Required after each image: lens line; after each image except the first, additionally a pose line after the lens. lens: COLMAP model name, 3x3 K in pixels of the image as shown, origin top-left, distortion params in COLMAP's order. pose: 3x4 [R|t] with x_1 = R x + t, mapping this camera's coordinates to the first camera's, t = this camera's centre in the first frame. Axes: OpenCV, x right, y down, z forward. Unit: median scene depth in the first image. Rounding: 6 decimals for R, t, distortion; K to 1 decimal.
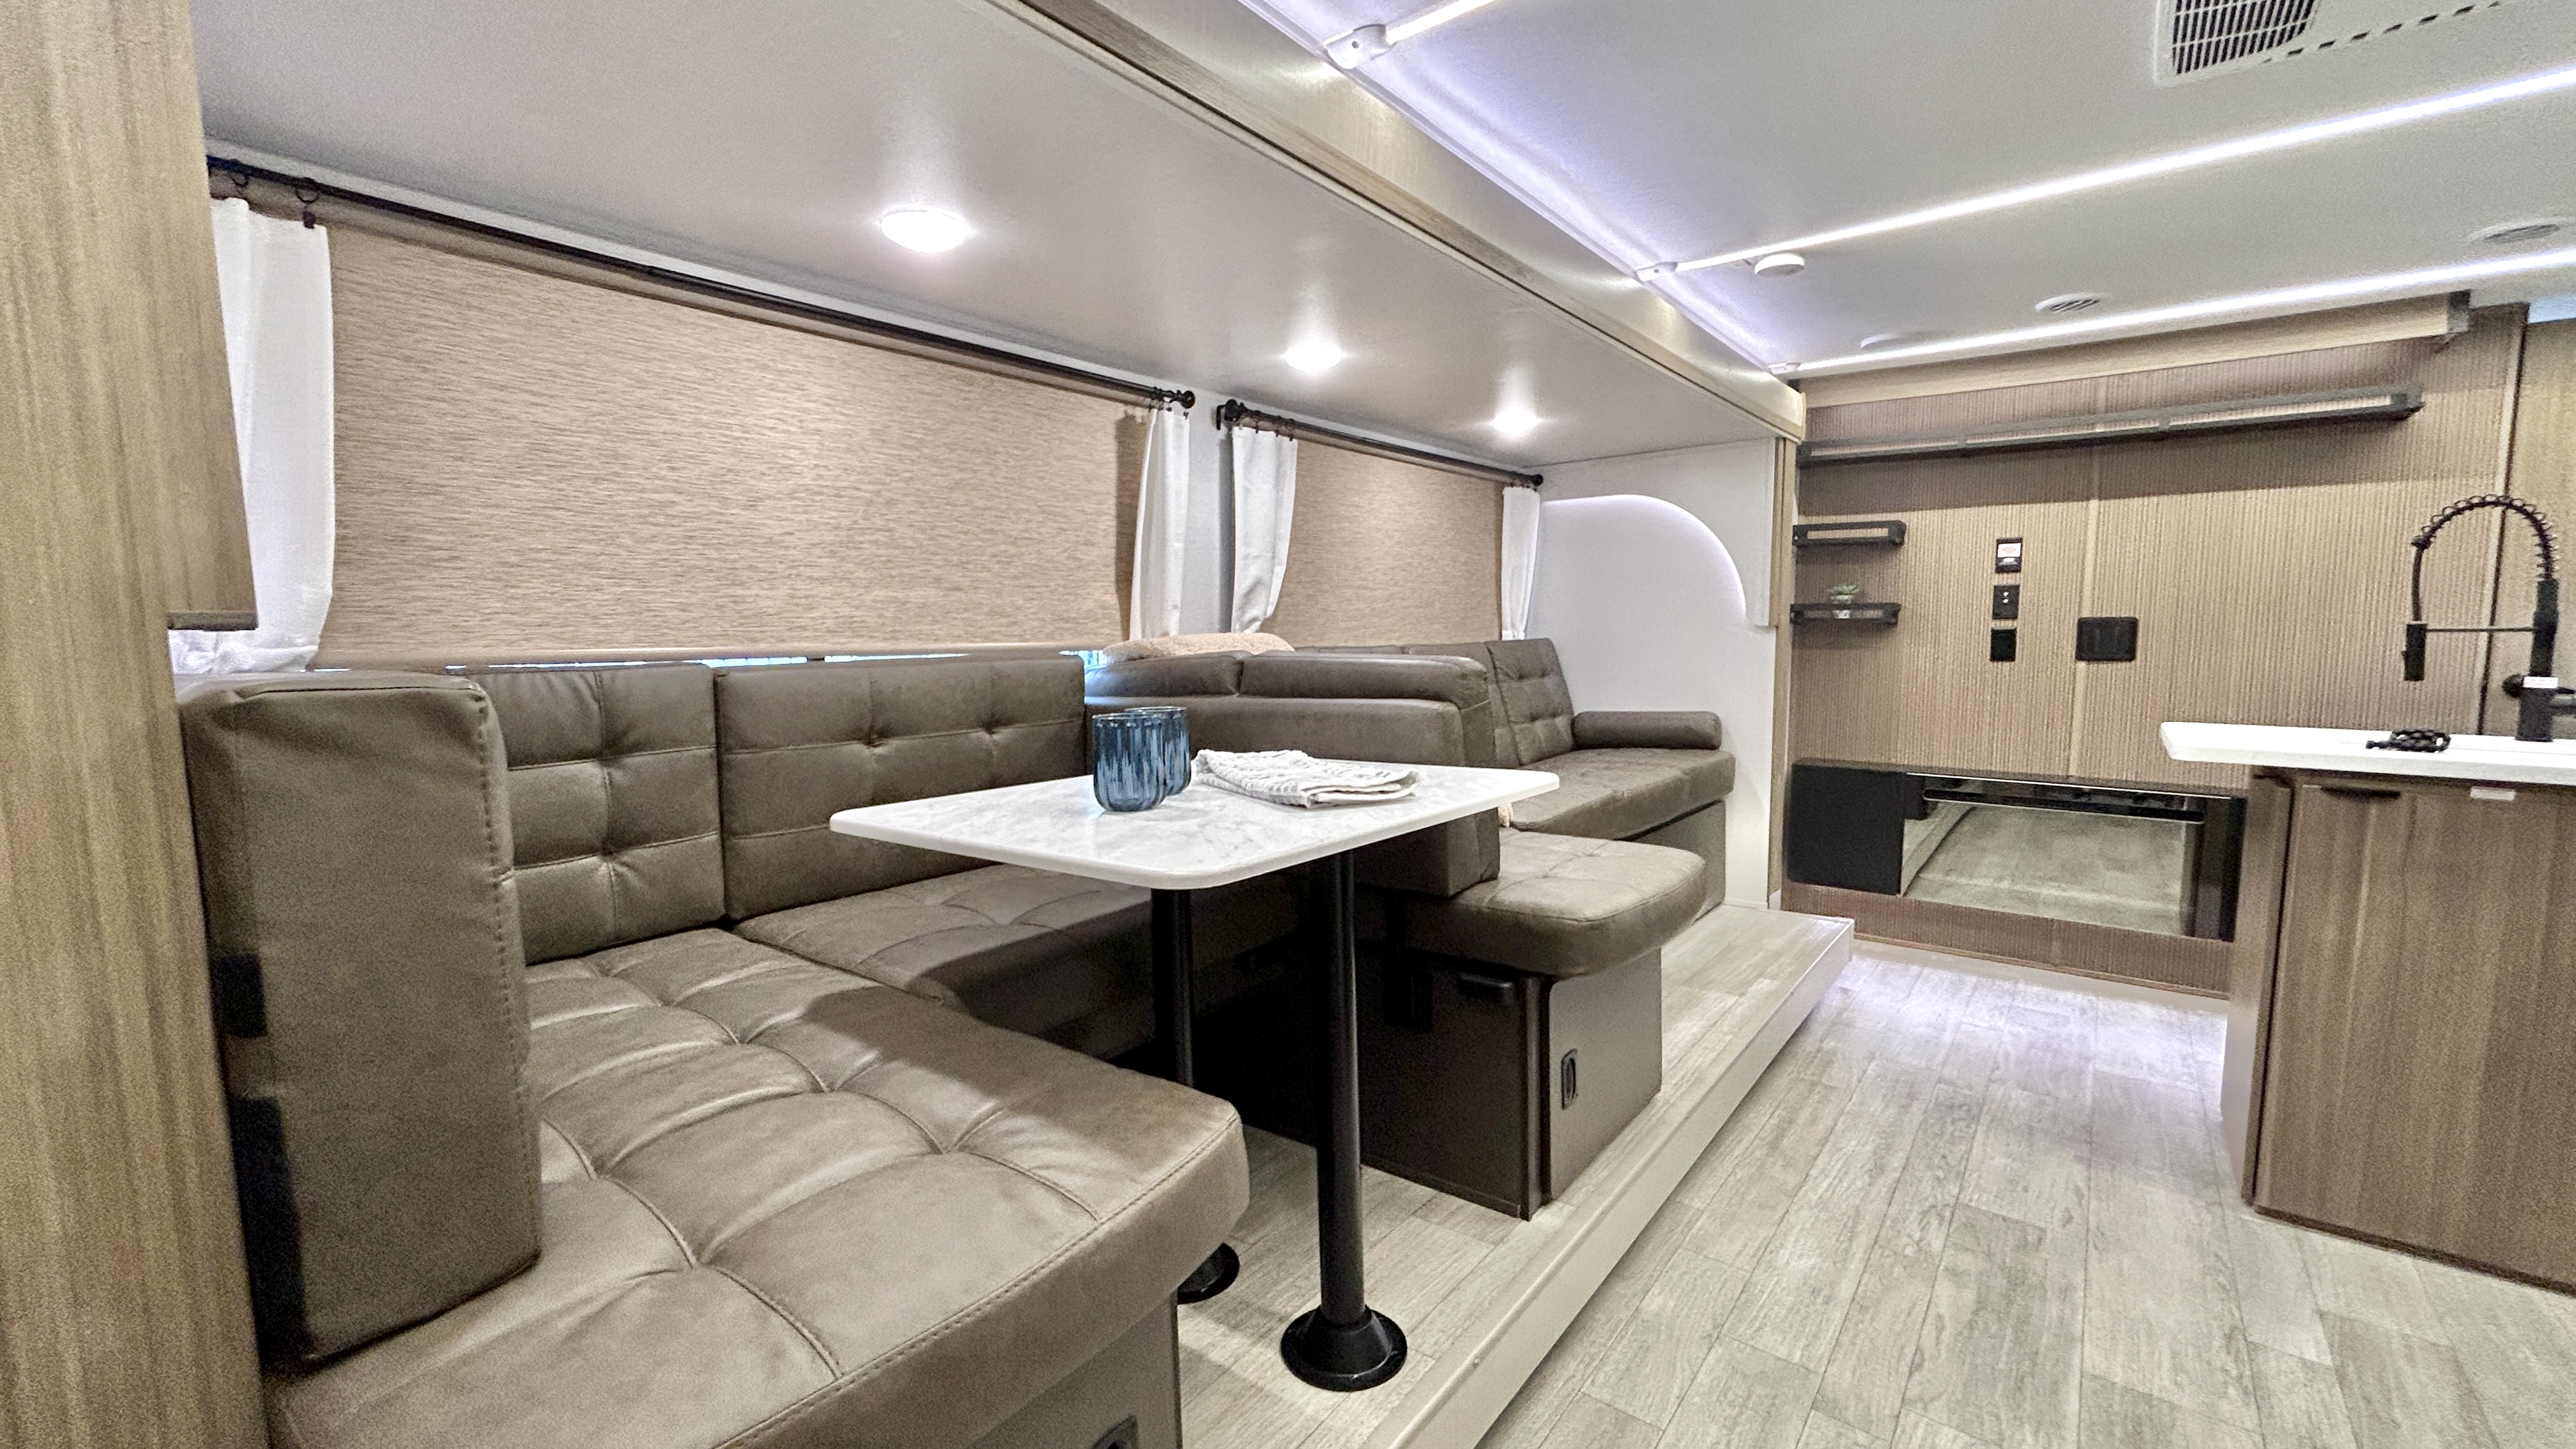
lens RADIAL K [[1038.1, 0, 1285.5], [0, 1038.1, 723.6], [0, 0, 1]] dist [0.000802, 0.000130]
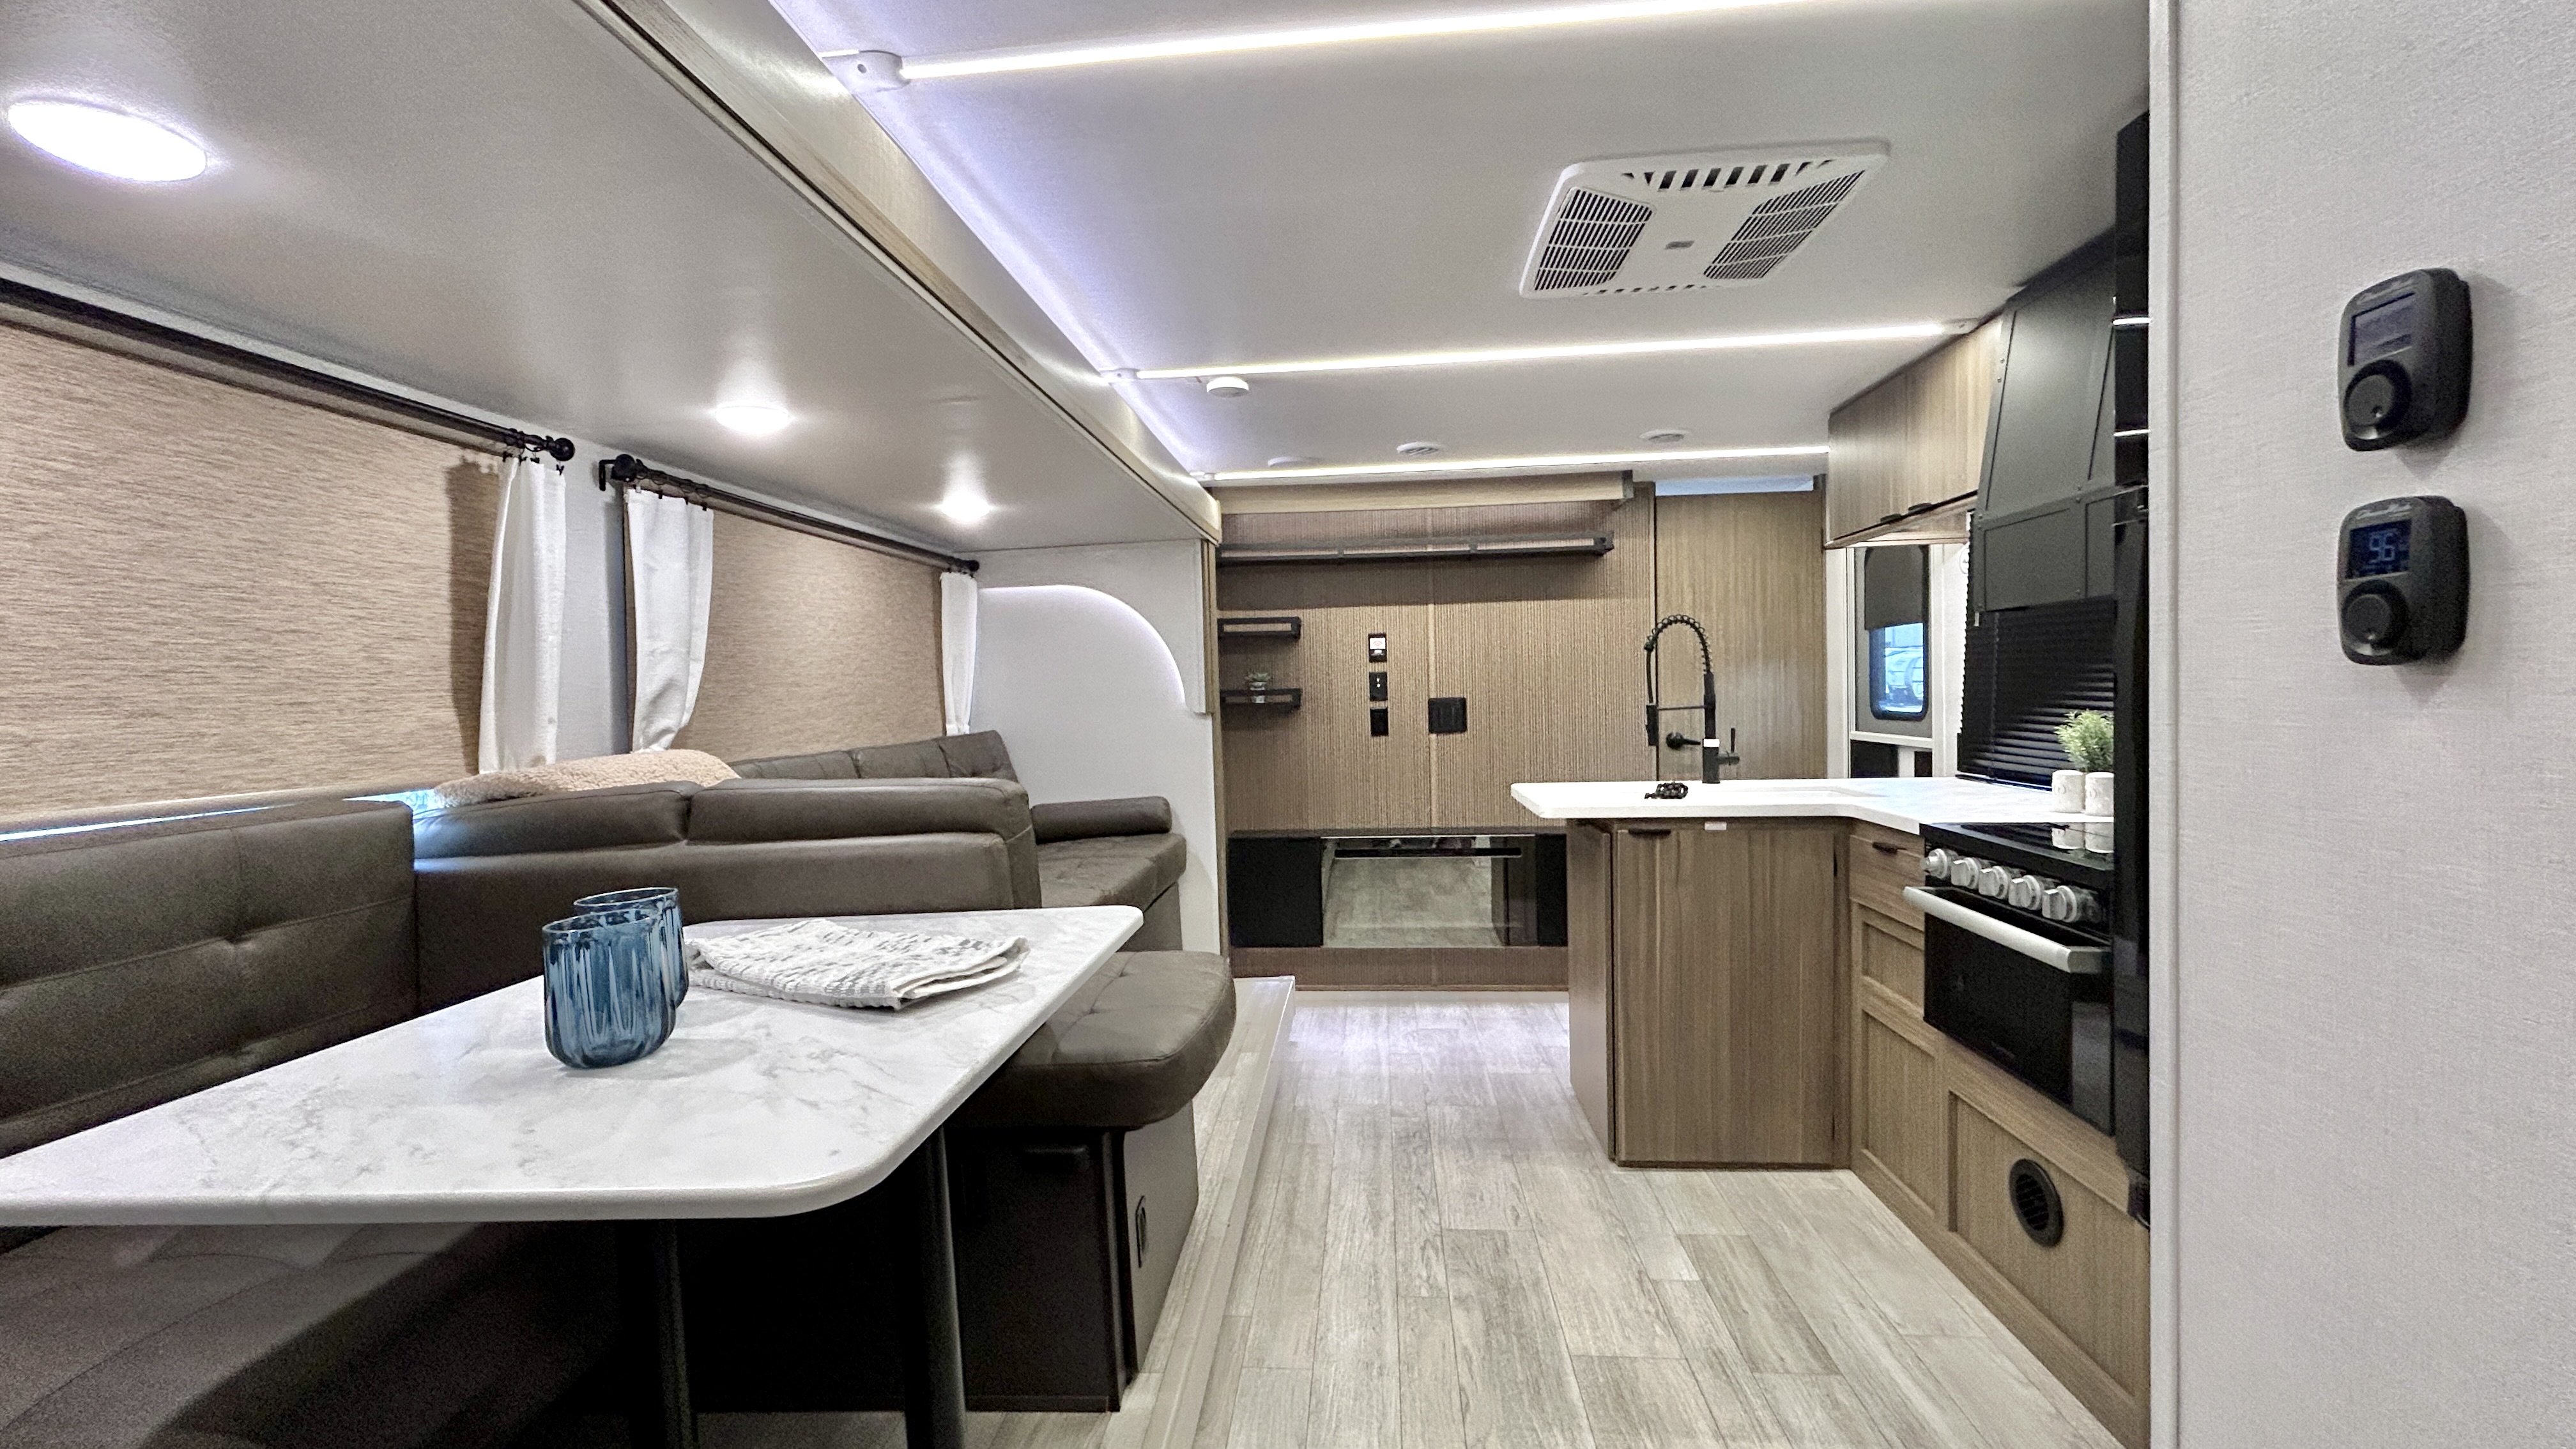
lens RADIAL K [[1038.1, 0, 1284.1], [0, 1038.1, 724.9], [0, 0, 1]] dist [0.000802, 0.000130]
pose [[0.834399, -0.038029, 0.549848, -0.088118], [0.075980, 0.996029, -0.046413, -0.040869], [-0.545899, 0.080505, 0.833974, 0.106315]]
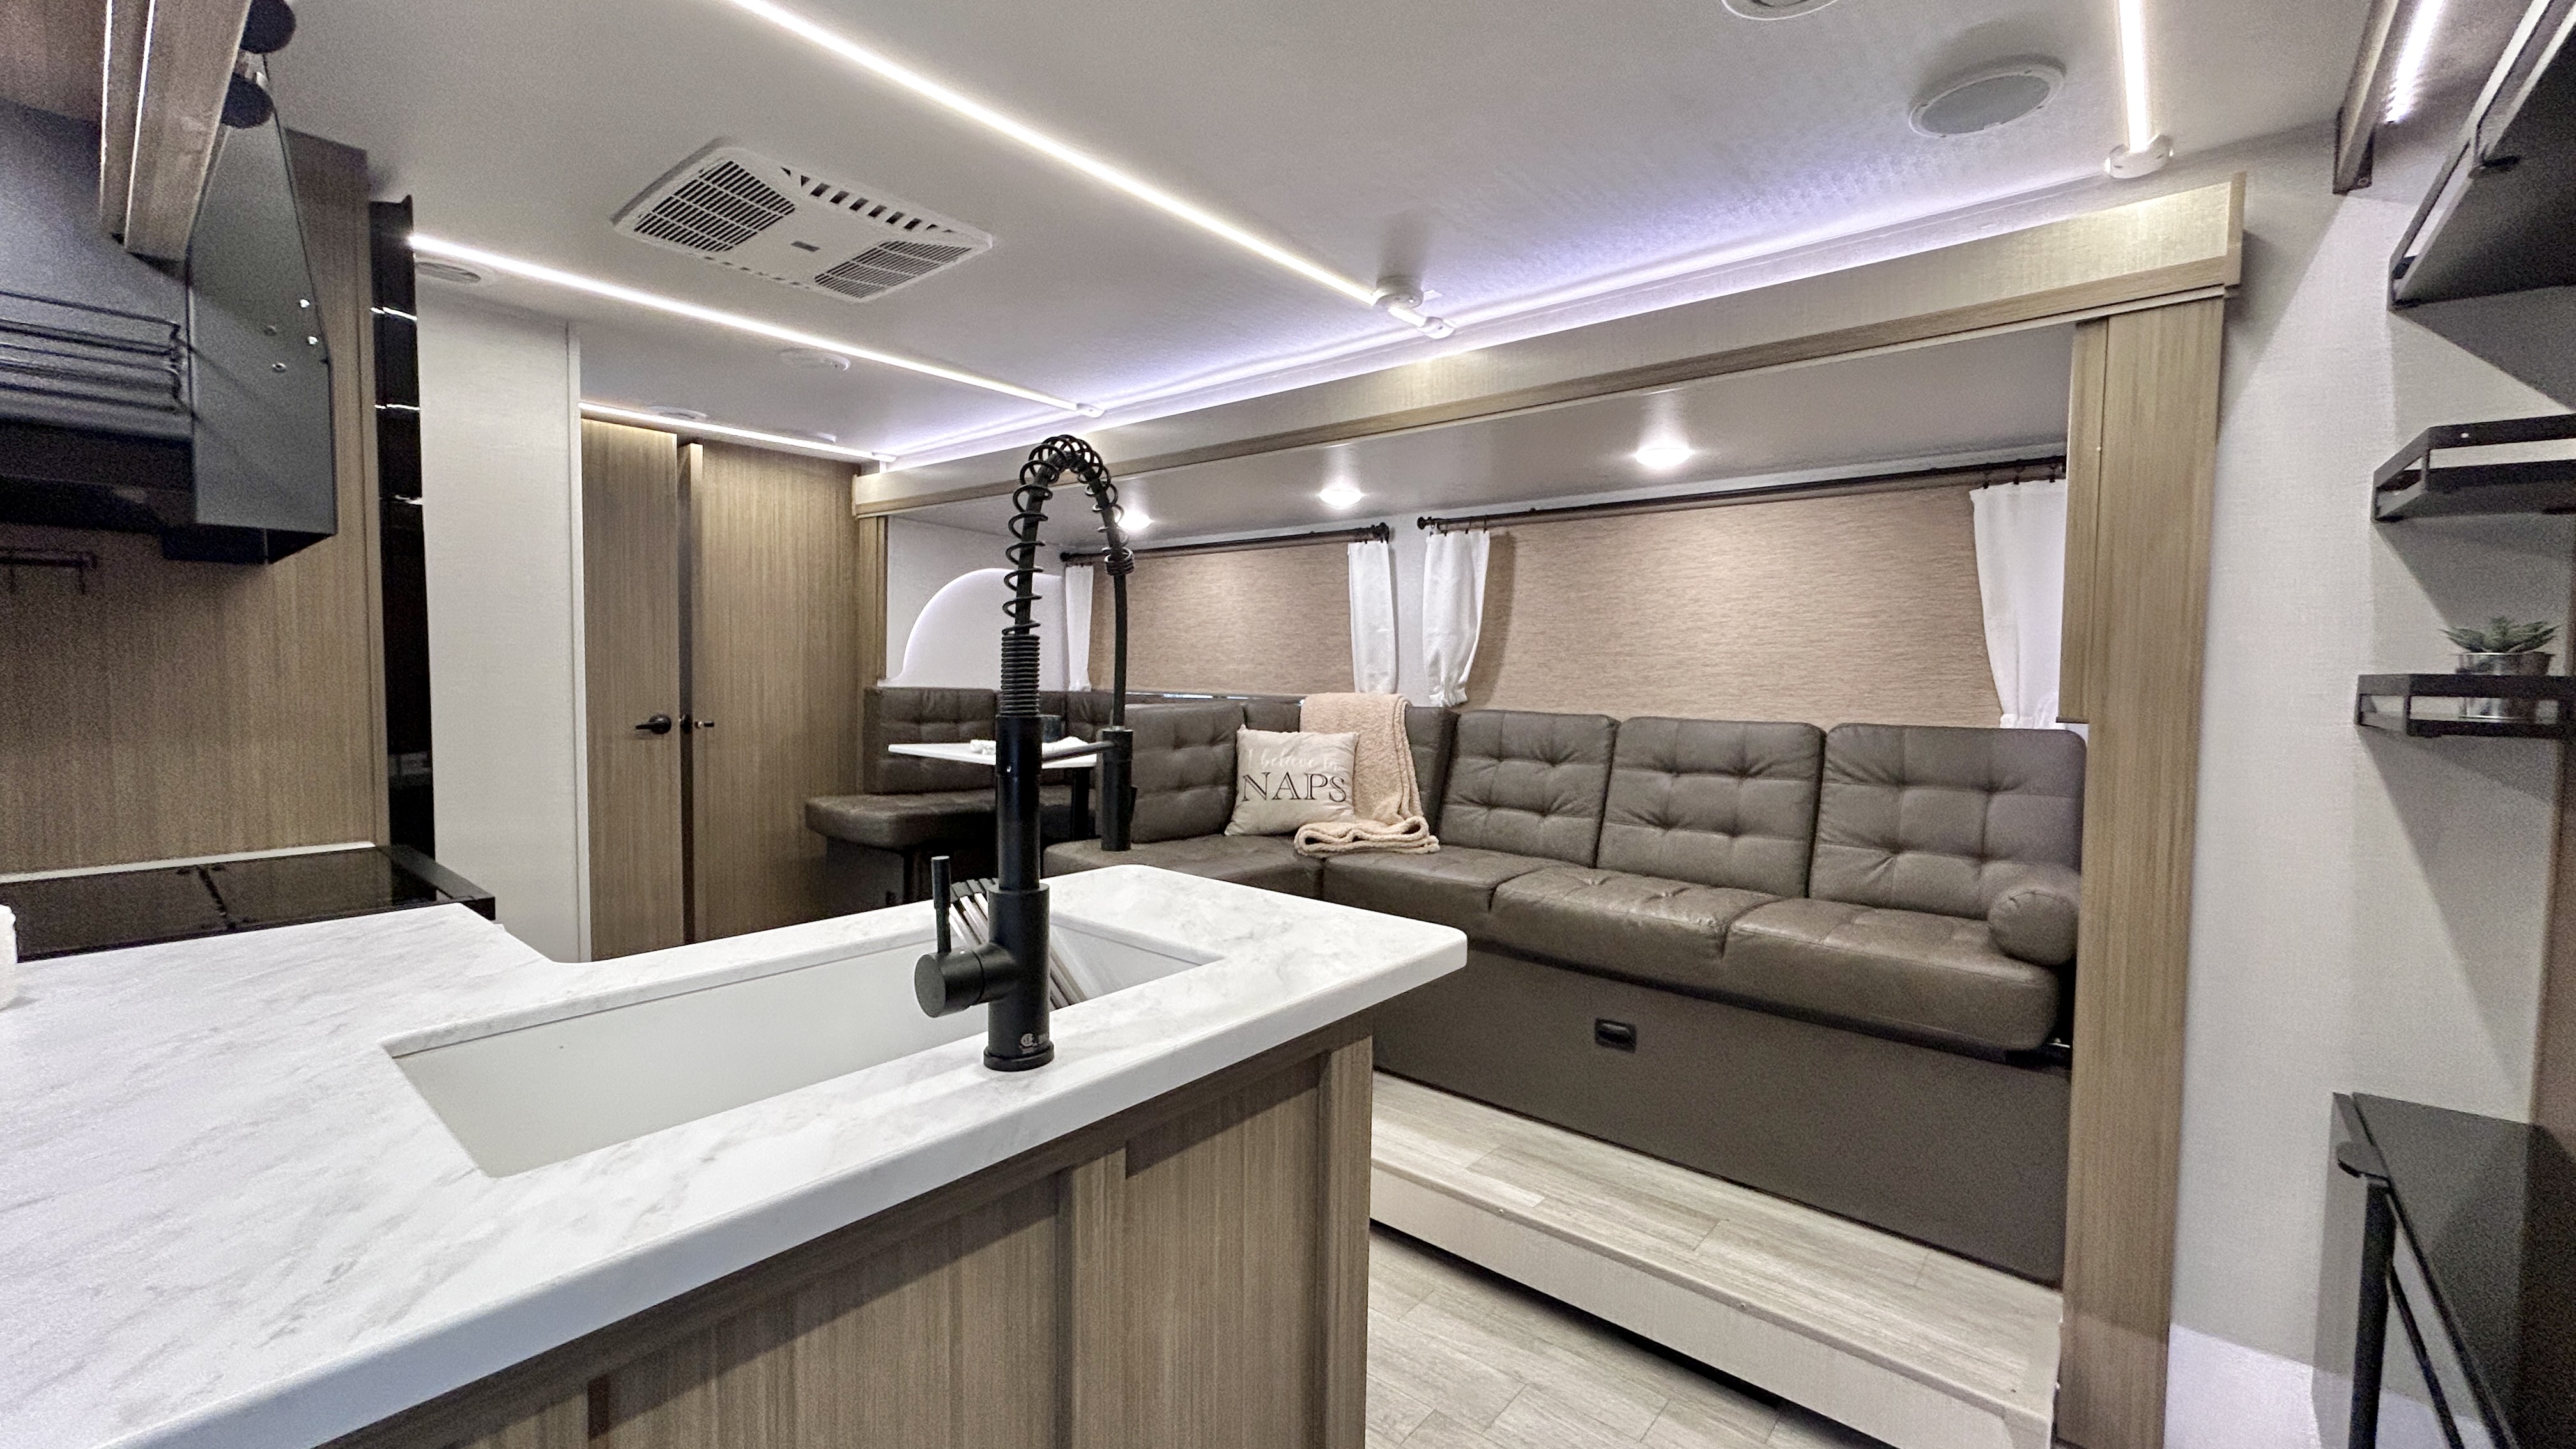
lens RADIAL K [[1038.1, 0, 1279.7], [0, 1038.1, 733.6], [0, 0, 1]] dist [0.000802, 0.000130]
pose [[-0.041339, 0.066345, -0.996940, 1.510517], [-0.108857, 0.991554, 0.070501, -0.133210], [0.993197, 0.111438, -0.033768, 1.054779]]
